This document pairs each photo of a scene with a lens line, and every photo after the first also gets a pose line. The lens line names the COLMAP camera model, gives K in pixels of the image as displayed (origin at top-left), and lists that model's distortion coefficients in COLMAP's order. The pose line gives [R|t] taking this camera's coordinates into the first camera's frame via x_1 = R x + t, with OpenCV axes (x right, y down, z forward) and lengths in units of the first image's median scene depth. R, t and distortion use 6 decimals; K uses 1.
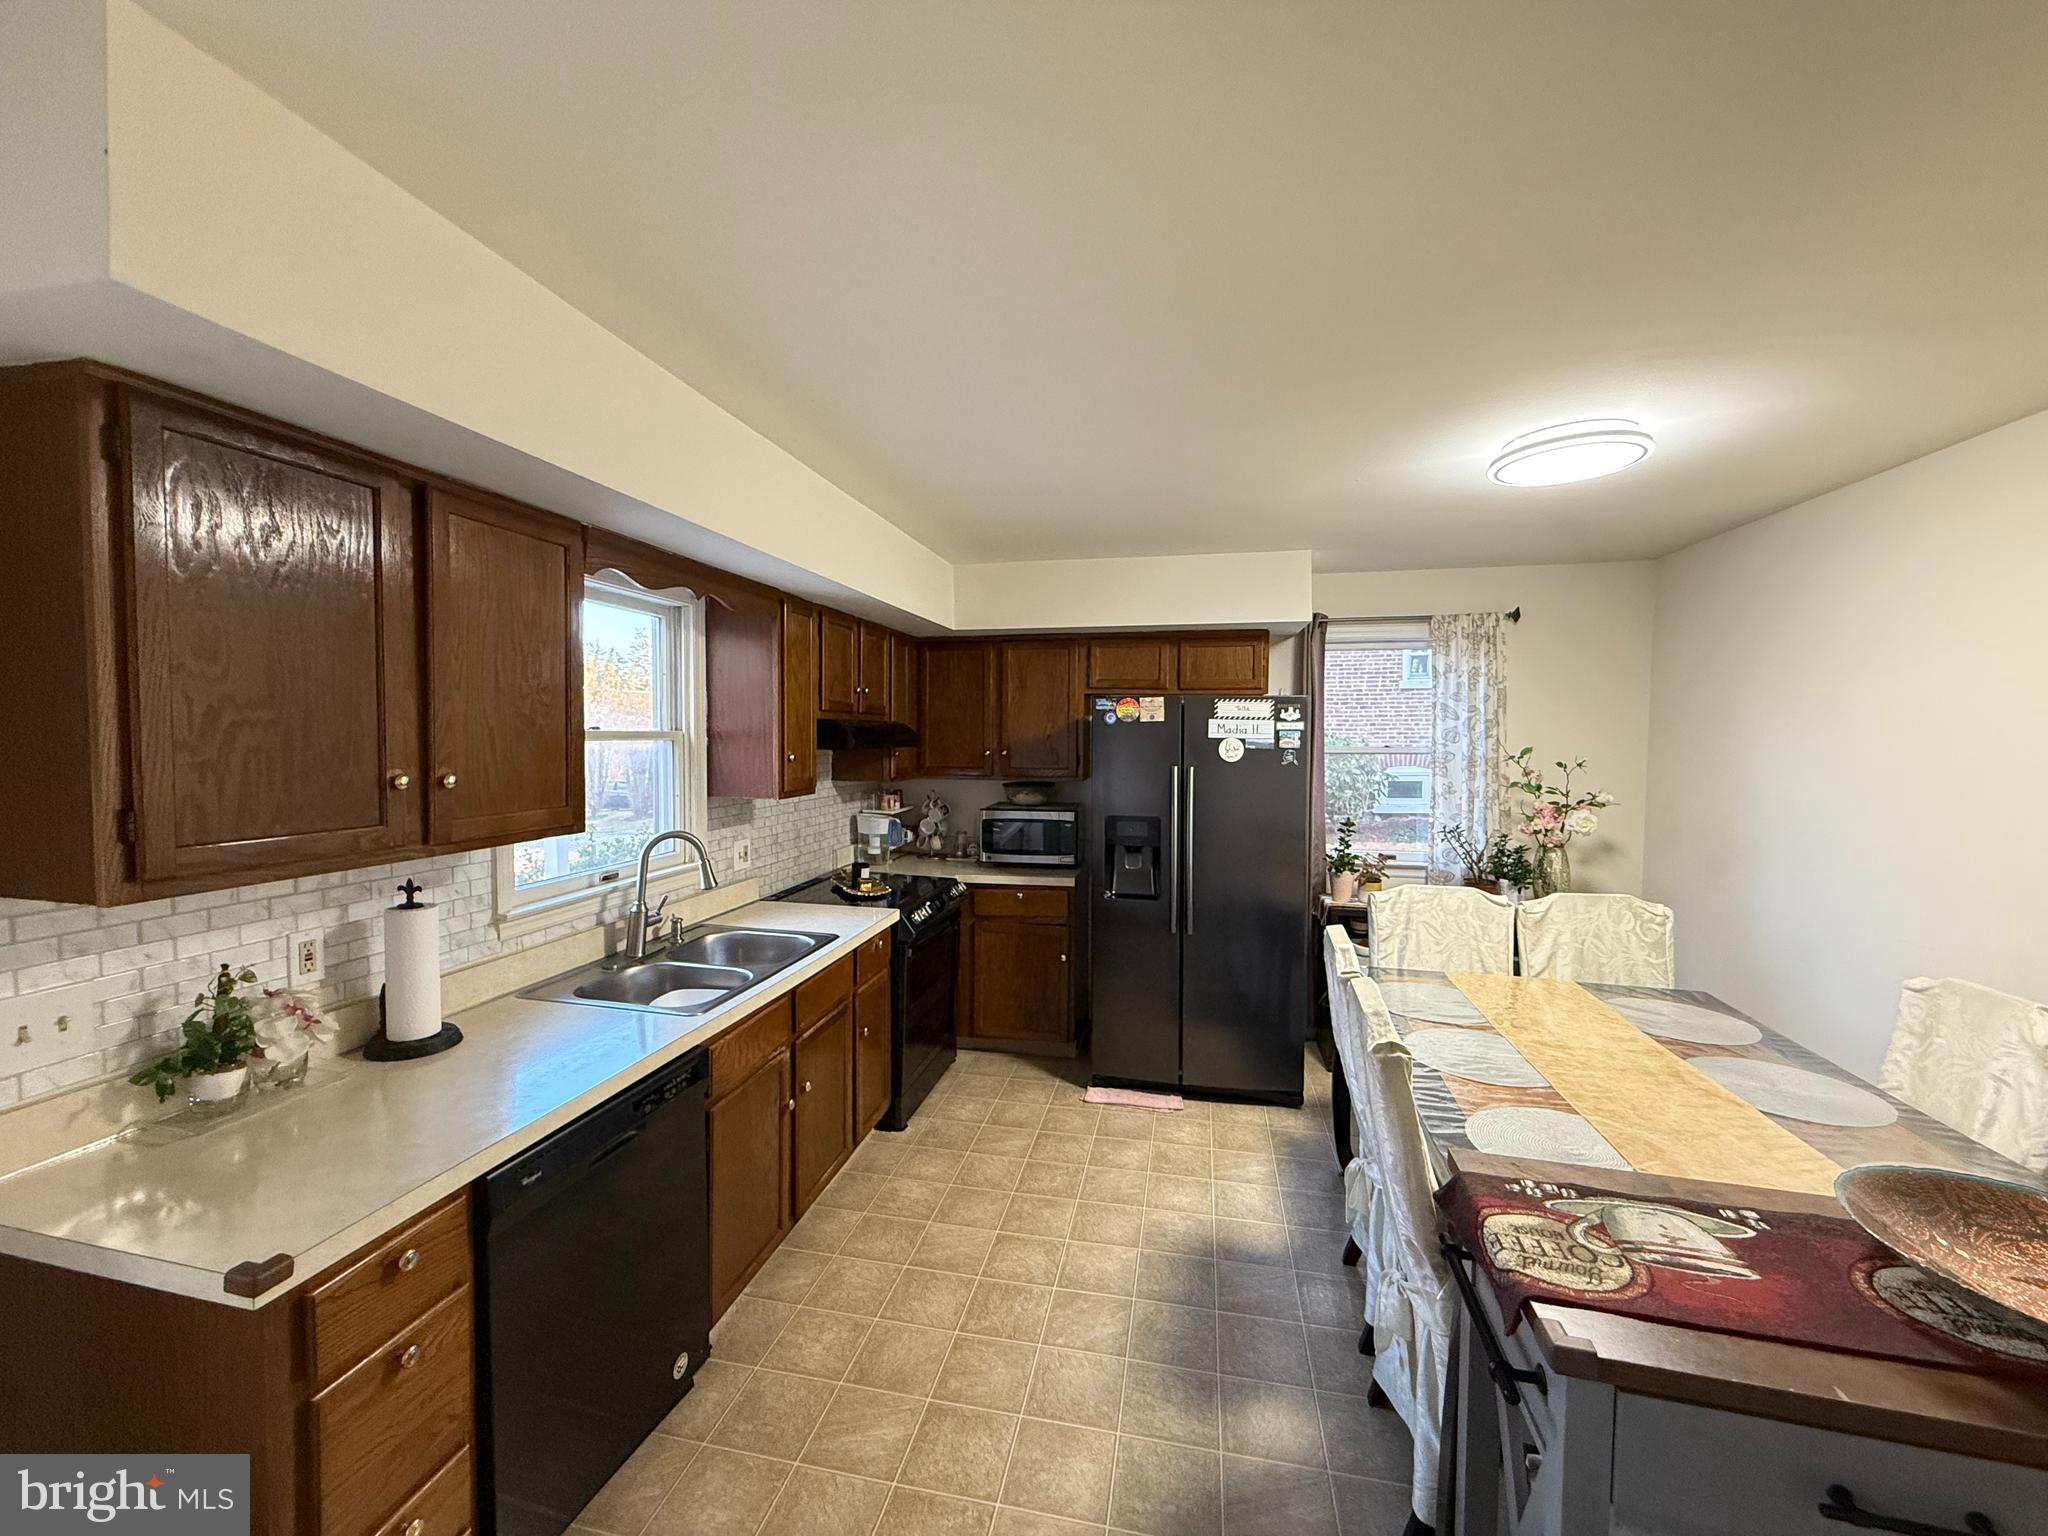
lens RADIAL K [[814.3, 0, 1016.0], [0, 814.3, 766.8], [0, 0, 1]] dist [0.000858, -0.000910]
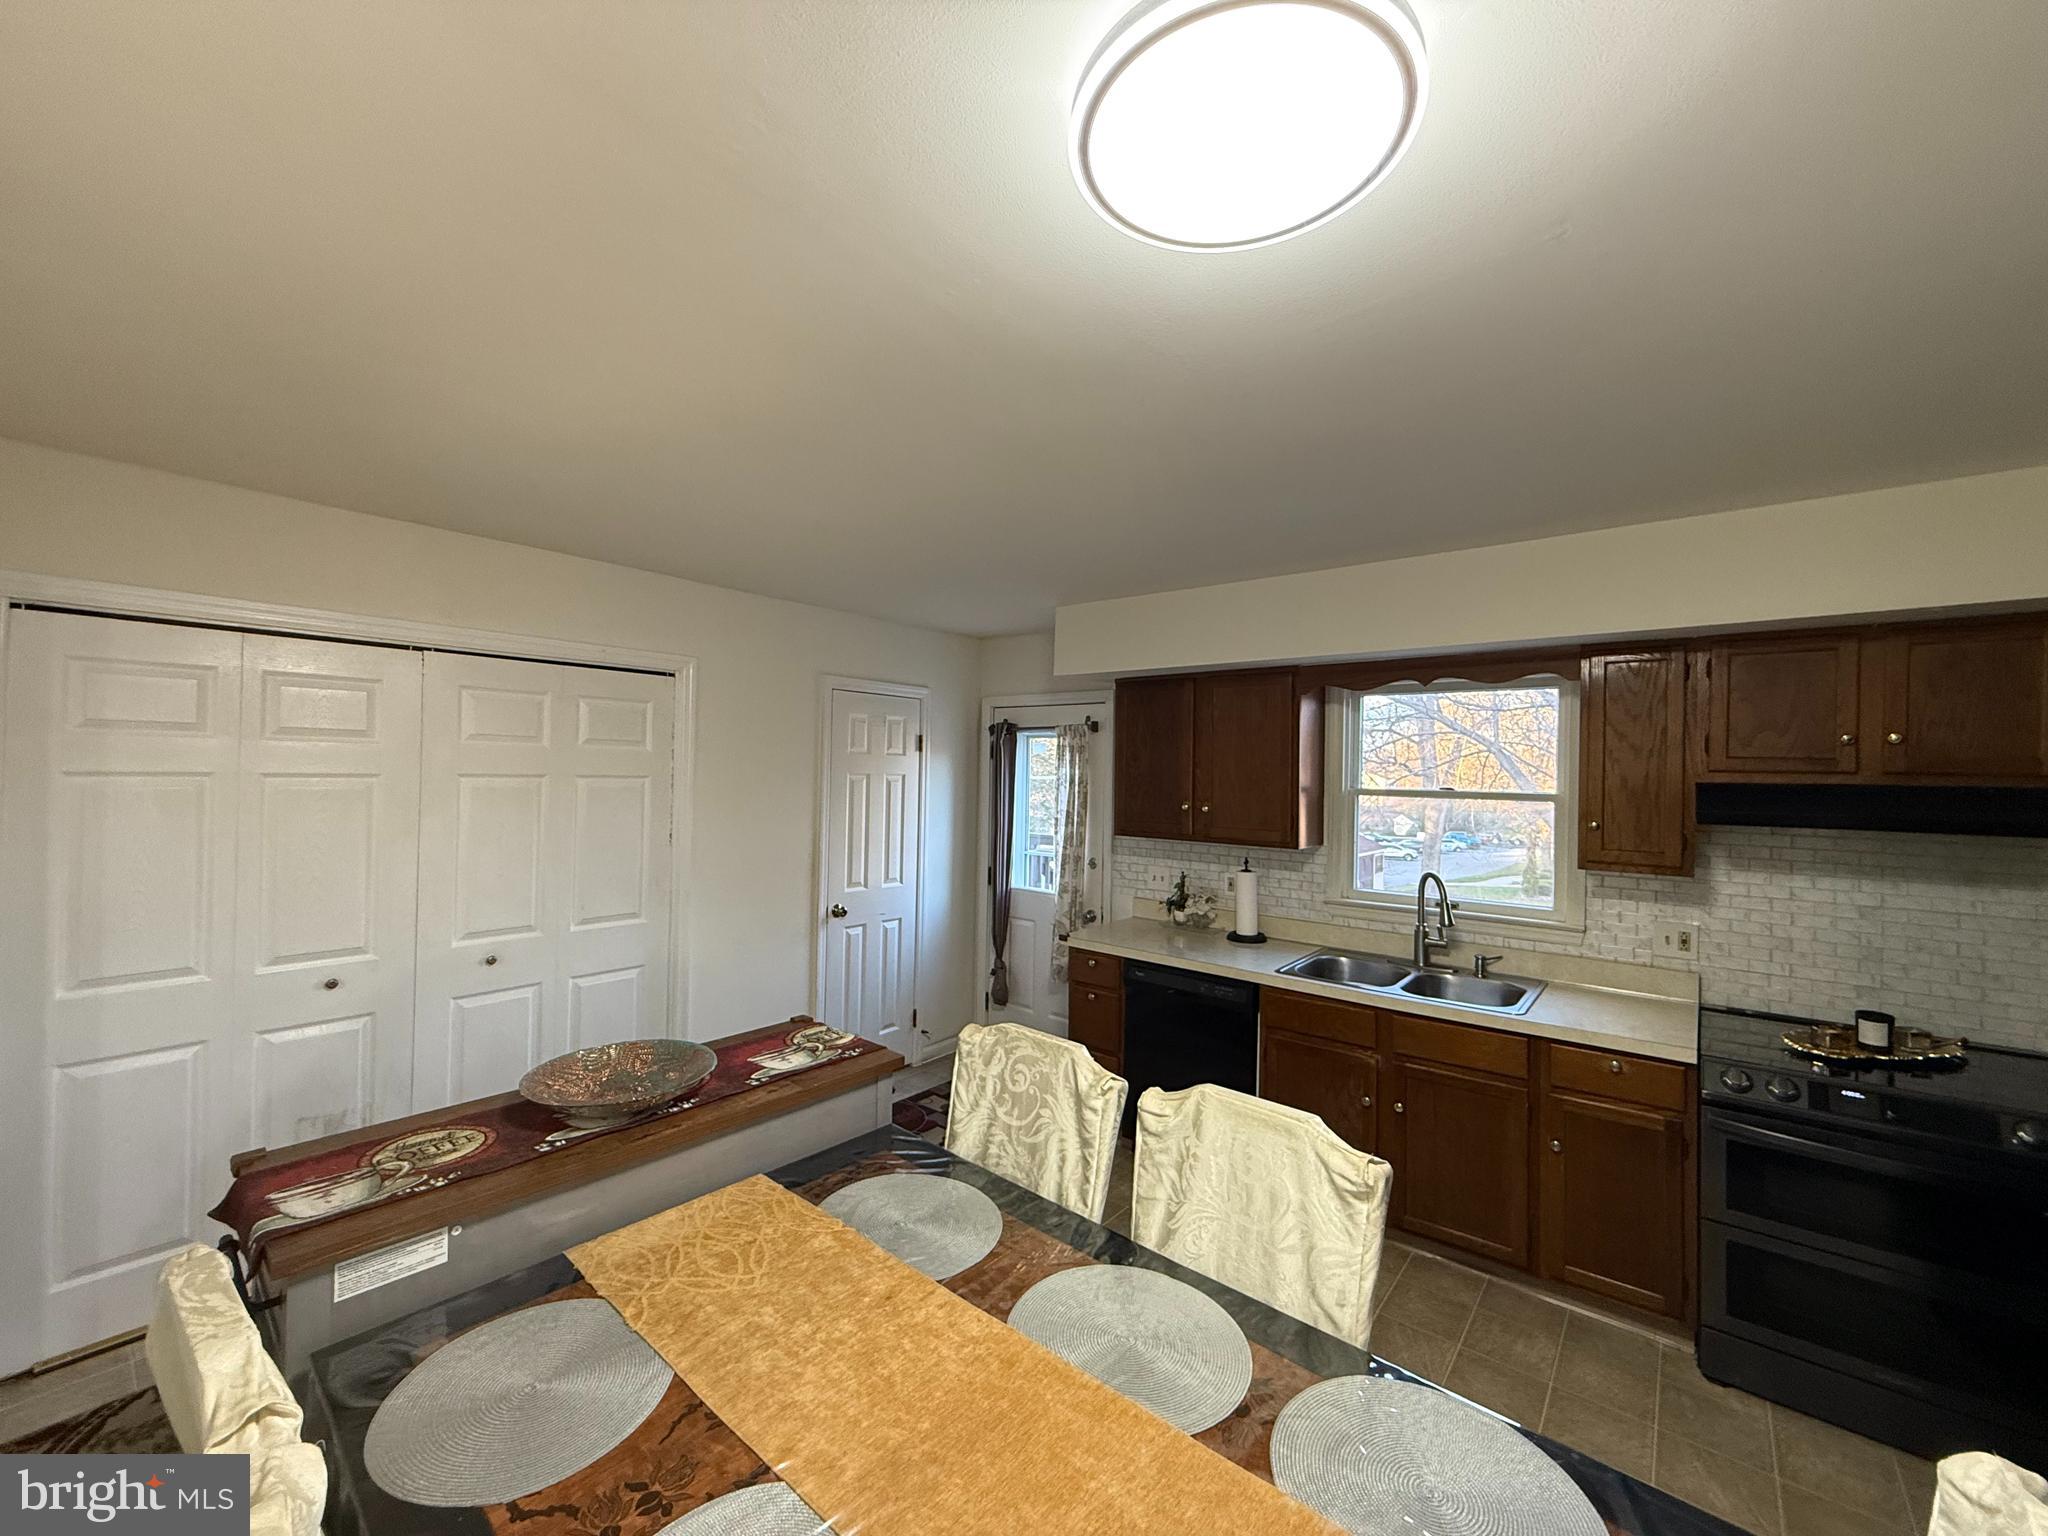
lens RADIAL K [[814.3, 0, 1016.0], [0, 814.3, 766.8], [0, 0, 1]] dist [0.000858, -0.000910]
pose [[-0.460390, -0.017399, -0.887546, 1.858101], [-0.055811, 0.998397, 0.009379, -0.109120], [0.885961, 0.053853, -0.460623, 1.912759]]
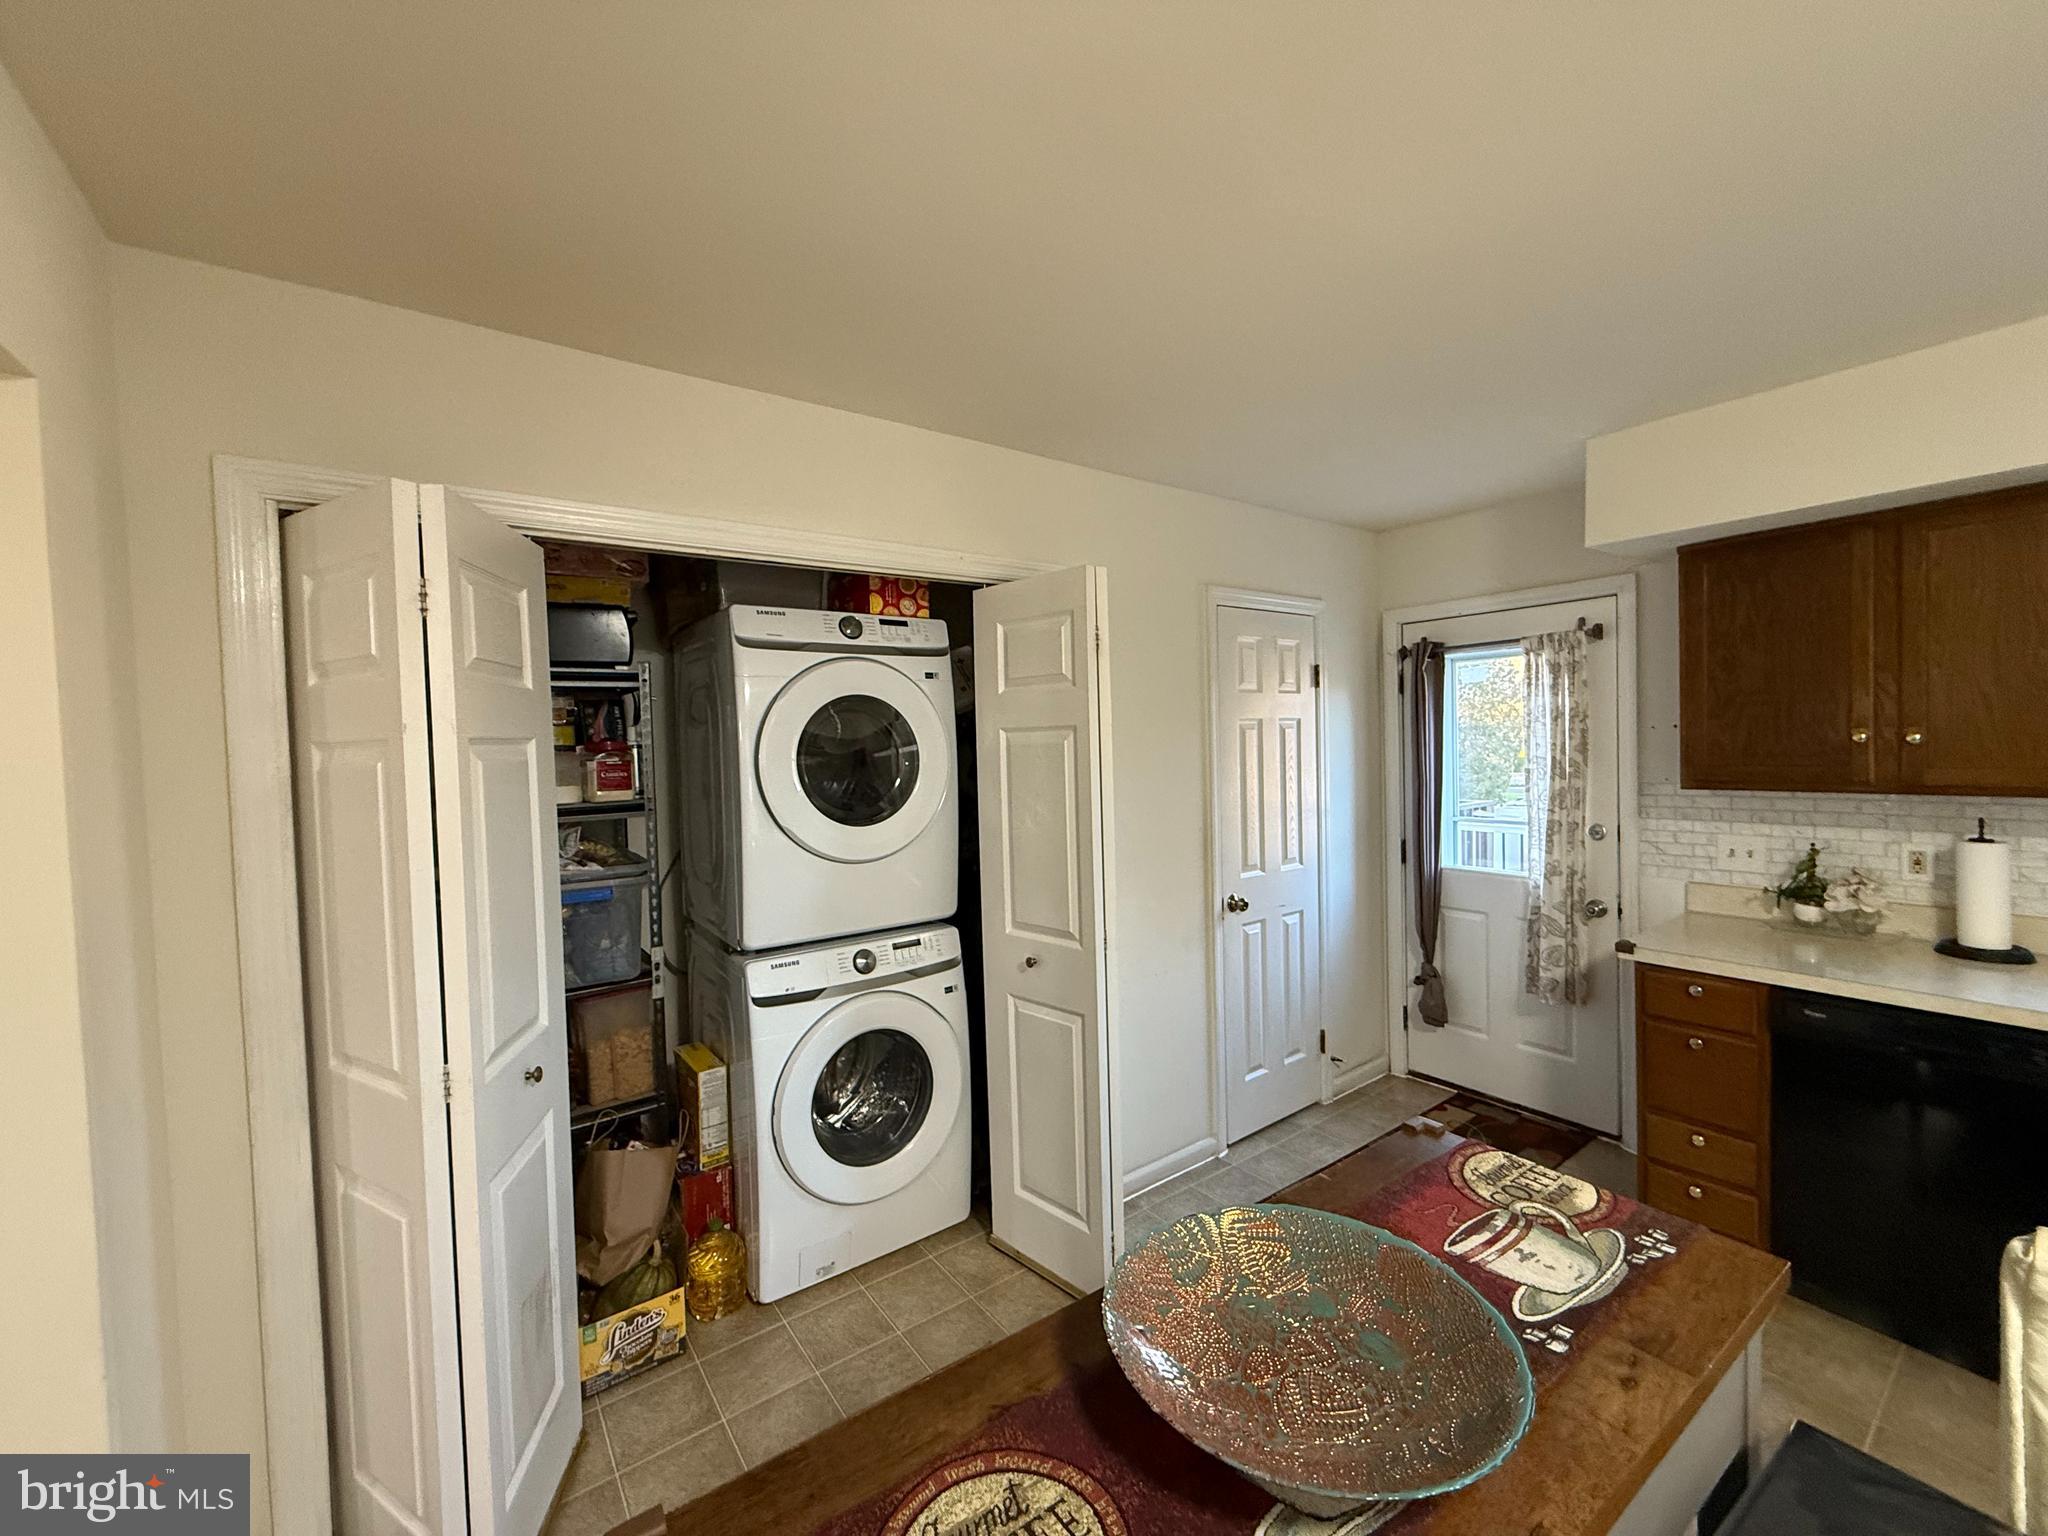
lens RADIAL K [[814.3, 0, 1016.0], [0, 814.3, 766.8], [0, 0, 1]] dist [0.000858, -0.000910]
pose [[-0.664669, 0.039720, -0.746081, 1.536734], [-0.001155, 0.998530, 0.054189, -0.007122], [0.747137, 0.036879, -0.663646, 0.970269]]
